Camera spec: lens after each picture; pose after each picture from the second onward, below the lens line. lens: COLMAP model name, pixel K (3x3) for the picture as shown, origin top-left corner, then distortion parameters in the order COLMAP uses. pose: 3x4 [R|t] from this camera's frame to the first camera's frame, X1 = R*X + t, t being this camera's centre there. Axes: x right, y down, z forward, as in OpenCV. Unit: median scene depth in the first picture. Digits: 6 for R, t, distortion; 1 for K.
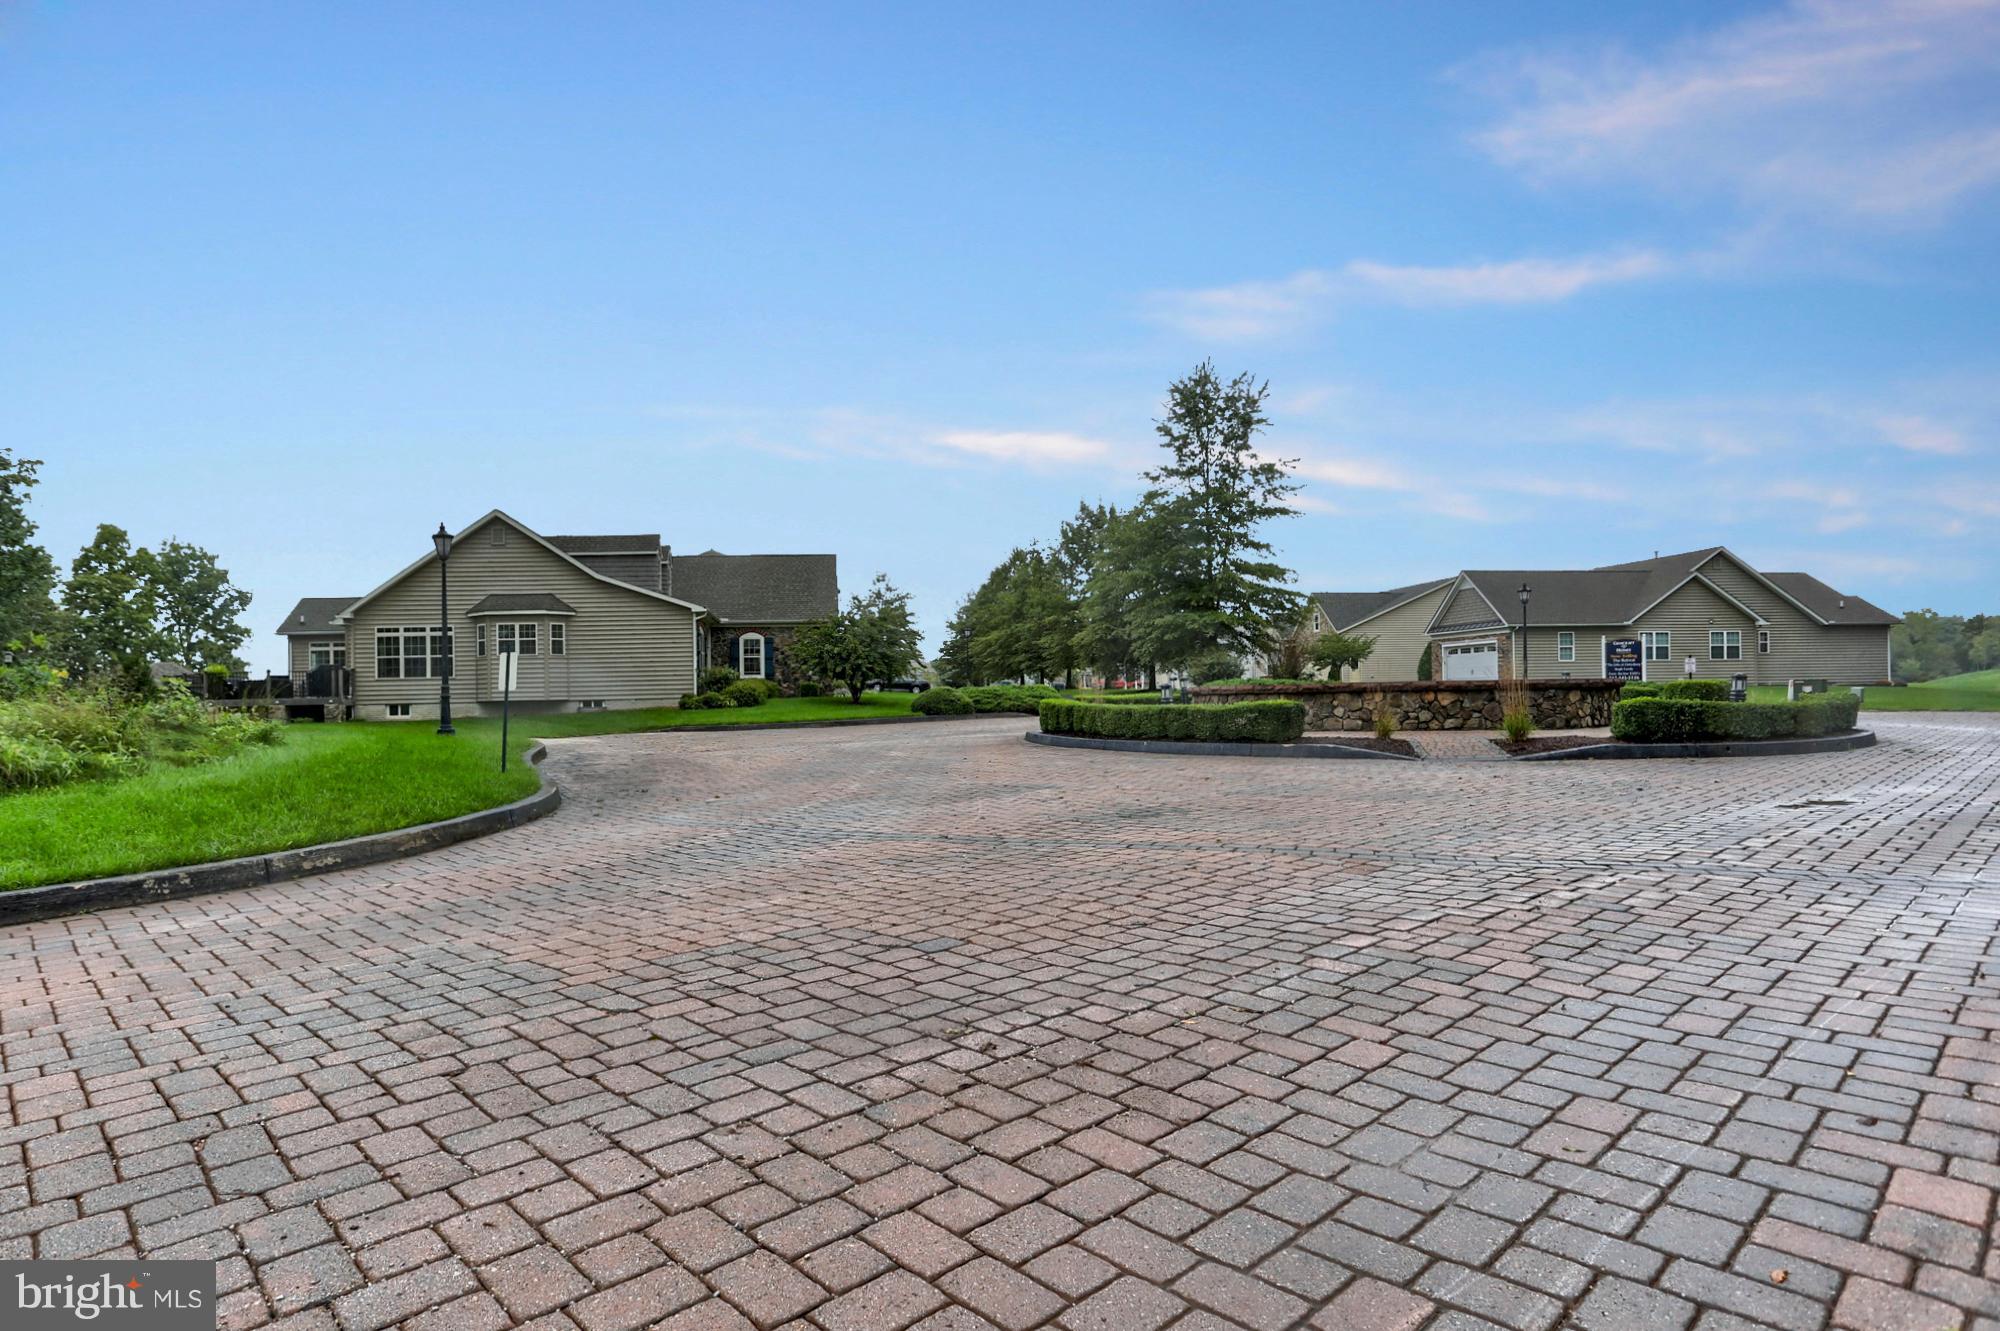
lens RADIAL K [[1112.4, 0, 1000.5], [0, 1112.4, 688.5], [0, 0, 1]] dist [-0.002602, -0.000417]
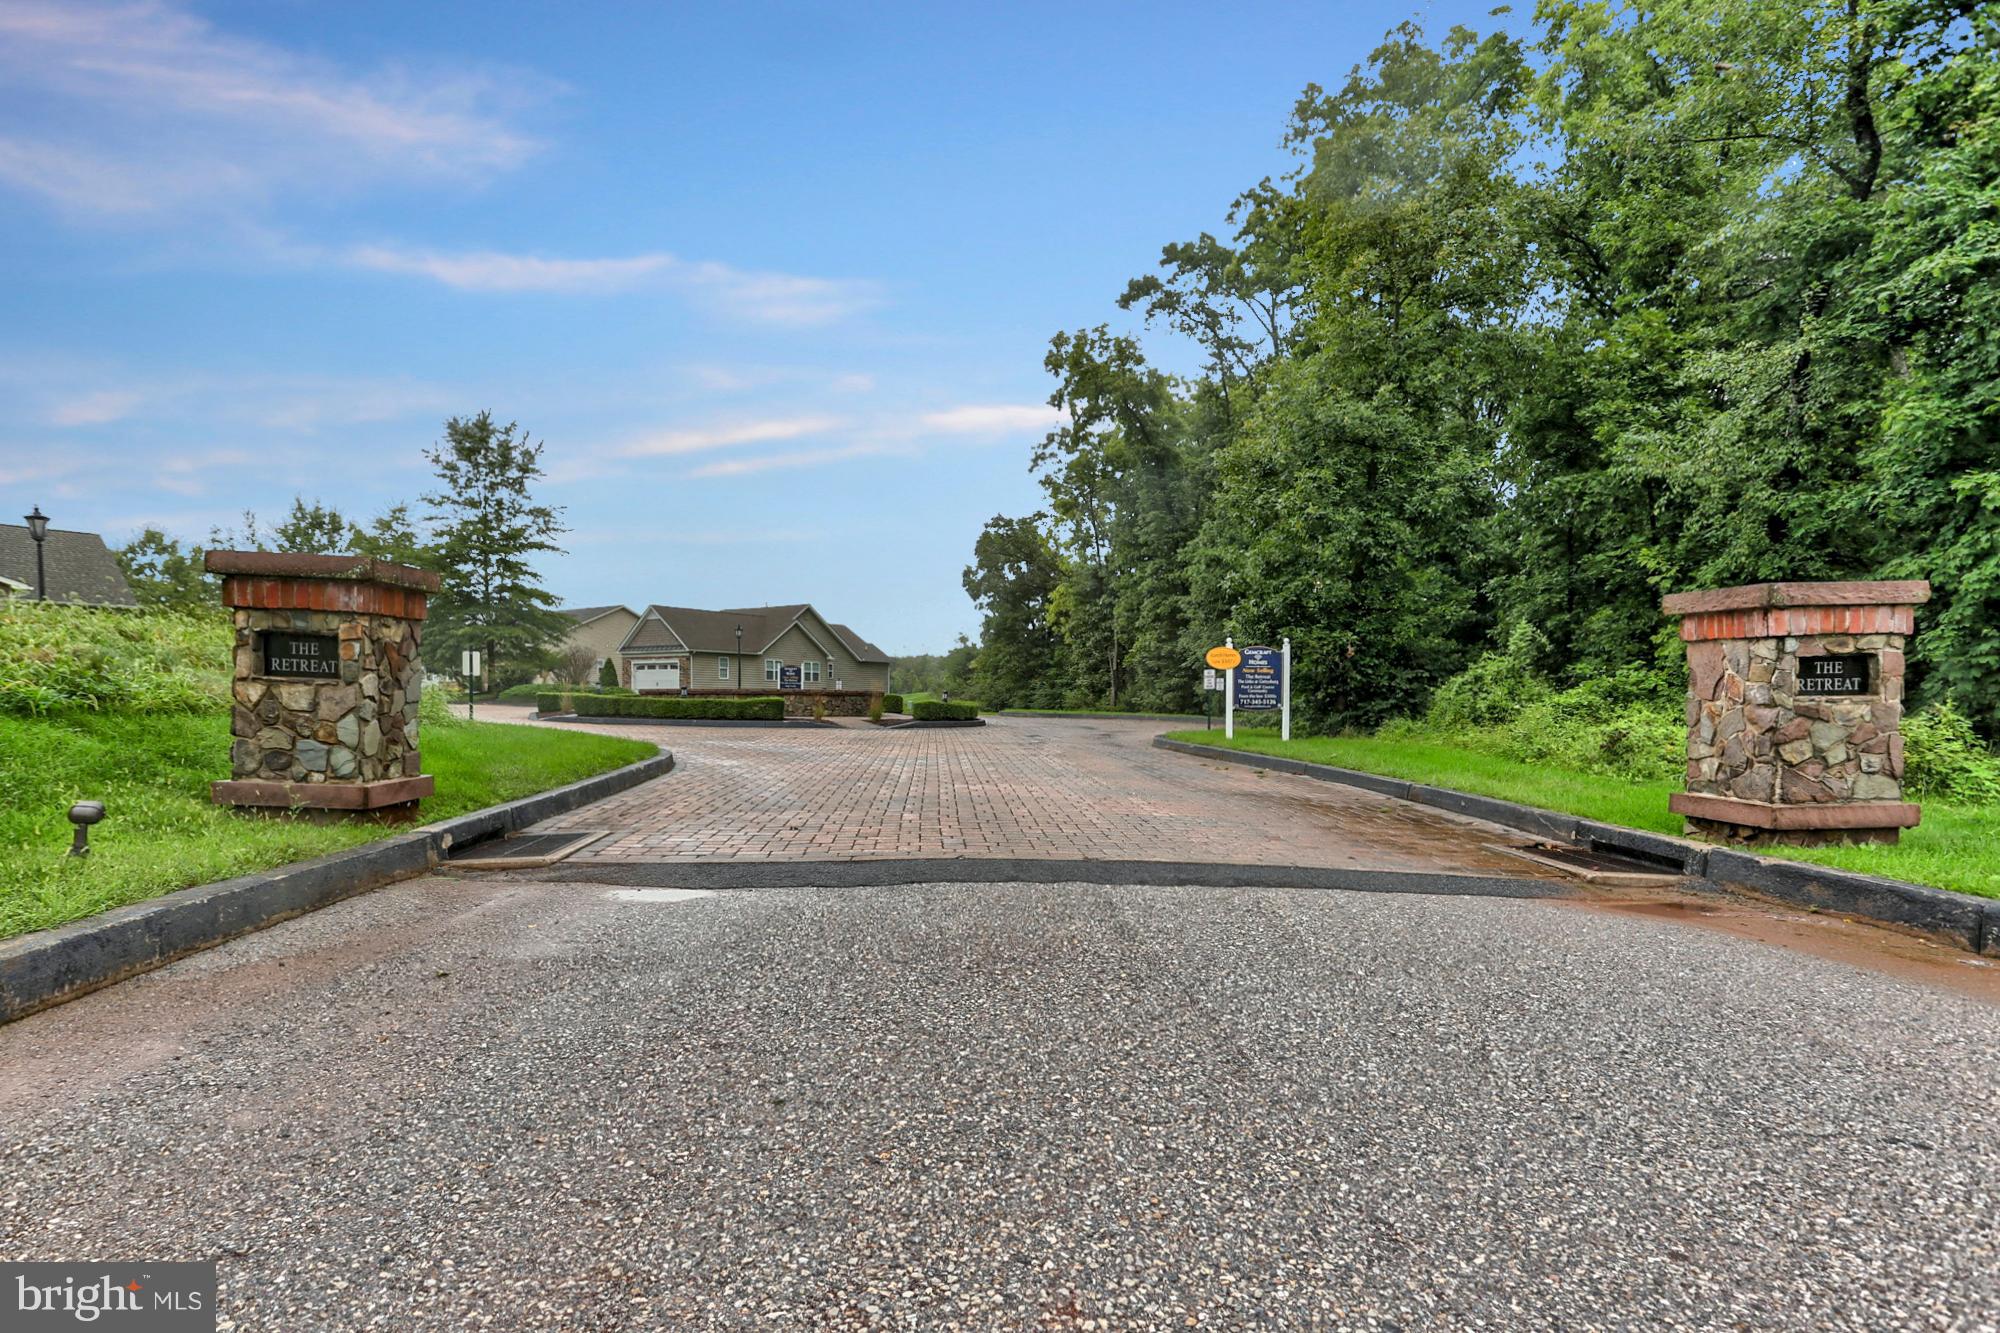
lens RADIAL K [[1112.4, 0, 1000.5], [0, 1112.4, 689.5], [0, 0, 1]] dist [-0.002602, -0.000417]
pose [[0.653802, 0.031549, 0.756008, -0.335753], [-0.023481, 0.999495, -0.021403, 0.011337], [-0.756301, -0.003759, 0.654213, -0.173725]]
